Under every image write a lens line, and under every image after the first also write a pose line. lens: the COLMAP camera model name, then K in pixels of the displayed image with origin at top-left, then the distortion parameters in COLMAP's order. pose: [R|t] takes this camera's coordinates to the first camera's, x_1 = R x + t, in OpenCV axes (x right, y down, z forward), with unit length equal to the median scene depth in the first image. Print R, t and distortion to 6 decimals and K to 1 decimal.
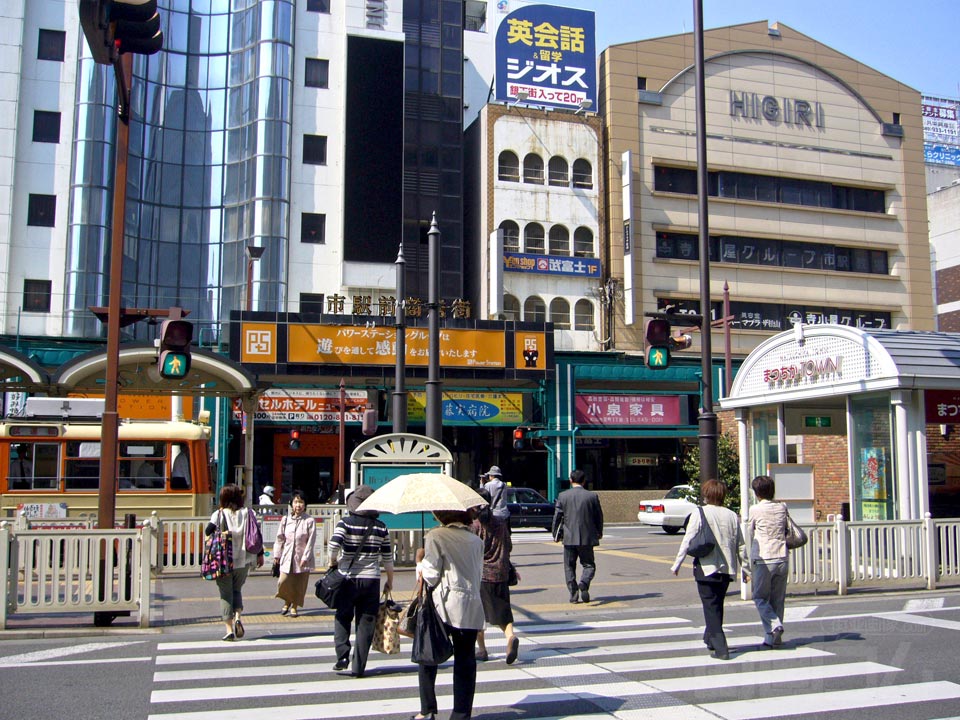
lens RADIAL K [[1011.5, 0, 489.2], [0, 1011.5, 353.4], [0, 0, 1]] dist [-0.063498, 0.000000]
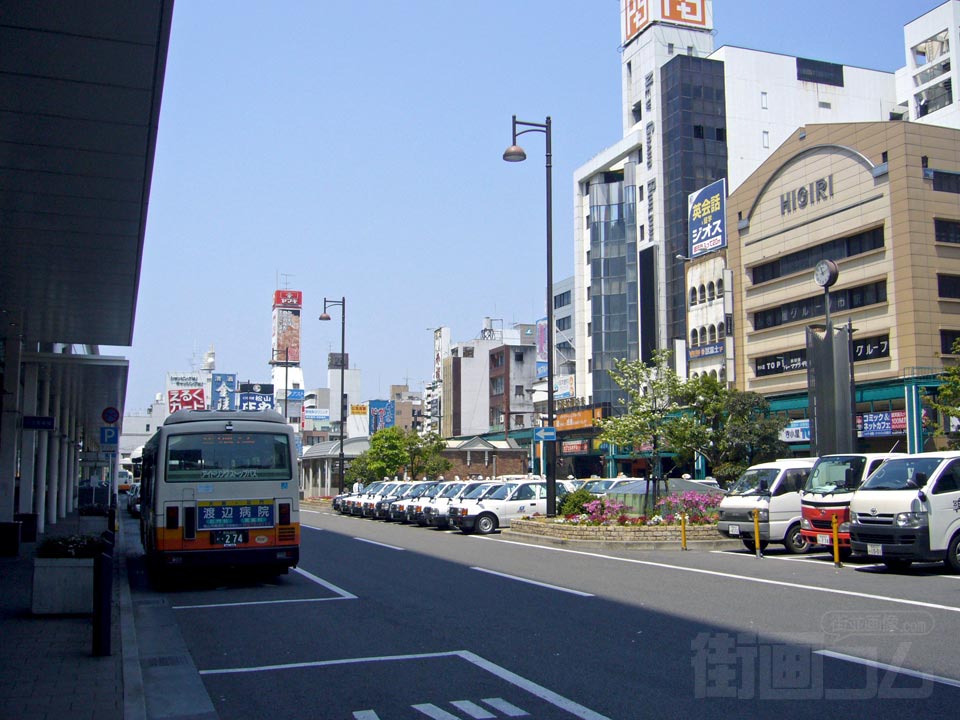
lens RADIAL K [[1011.5, 0, 496.8], [0, 1011.5, 379.0], [0, 0, 1]] dist [-0.063498, 0.000000]
pose [[0.057161, -0.094446, -0.993888, 1.644640], [0.121843, 0.988734, -0.086948, 0.058450], [0.990902, -0.116129, 0.068024, 0.527464]]
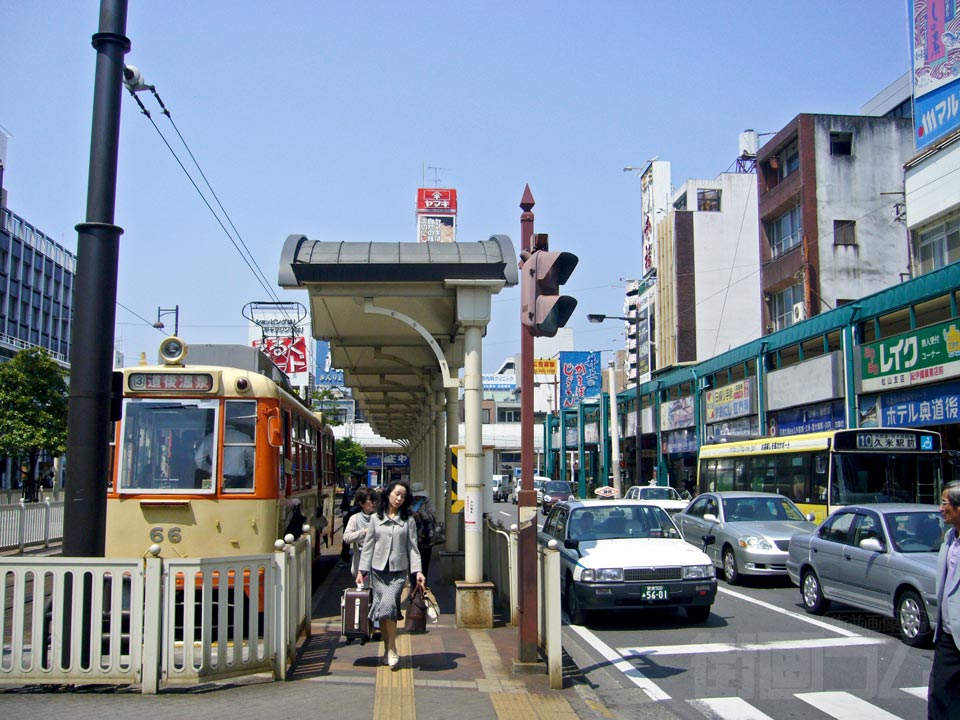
lens RADIAL K [[1011.5, 0, 485.5], [0, 1011.5, 365.4], [0, 0, 1]] dist [-0.063498, 0.000000]
pose [[-0.205036, -0.103437, -0.973273, 0.112014], [0.115095, 0.984952, -0.128925, 0.074209], [0.971964, -0.138454, -0.190045, 0.587660]]
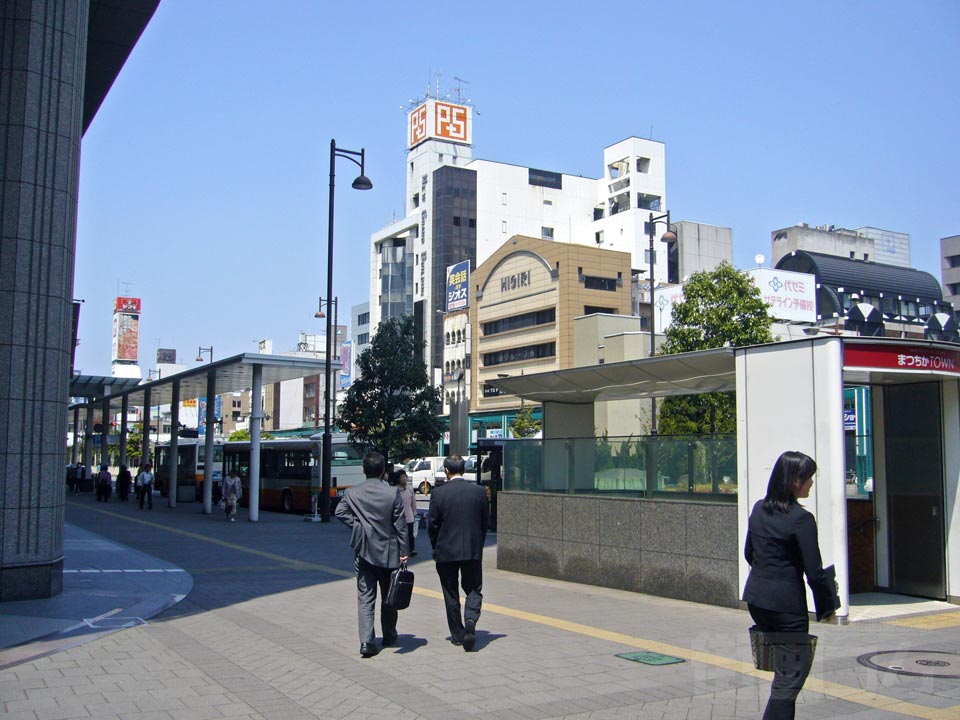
lens RADIAL K [[1011.5, 0, 462.5], [0, 1011.5, 365.1], [0, 0, 1]] dist [-0.063498, 0.000000]
pose [[0.206716, -0.092397, -0.974028, 2.368487], [0.109620, 0.991450, -0.070785, 0.055360], [0.972241, -0.092141, 0.215077, 0.487929]]
